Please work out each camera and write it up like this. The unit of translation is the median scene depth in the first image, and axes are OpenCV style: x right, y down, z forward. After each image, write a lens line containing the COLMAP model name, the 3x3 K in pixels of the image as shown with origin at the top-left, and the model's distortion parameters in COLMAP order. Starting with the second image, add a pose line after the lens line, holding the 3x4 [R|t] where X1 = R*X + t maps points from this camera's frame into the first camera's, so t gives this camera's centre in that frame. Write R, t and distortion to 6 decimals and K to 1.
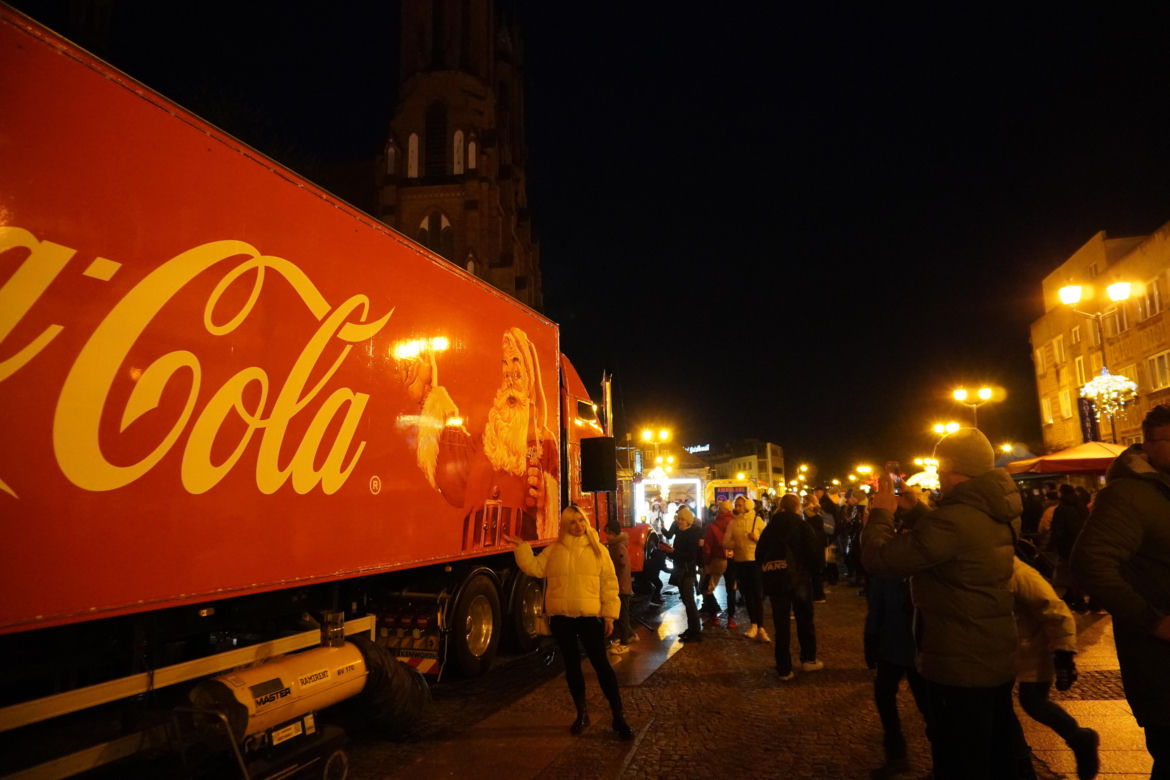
lens RADIAL K [[814.7, 0, 585.0], [0, 814.7, 390.0], [0, 0, 1]] dist [-0.020495, 0.000619]
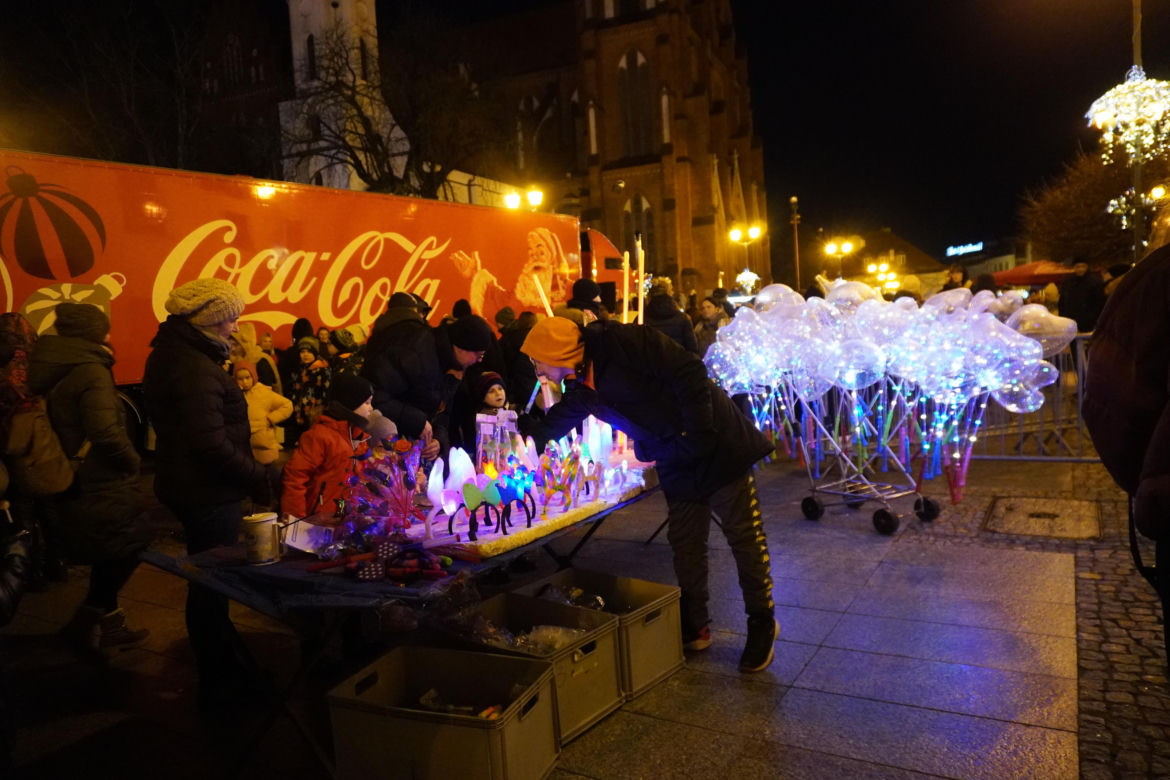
lens RADIAL K [[814.7, 0, 585.0], [0, 814.7, 390.0], [0, 0, 1]] dist [-0.020495, 0.000619]
pose [[0.949866, -0.011694, -0.312439, 0.639712], [0.082118, 0.973548, 0.213214, -0.112320], [0.301681, -0.228182, 0.925701, -0.826924]]
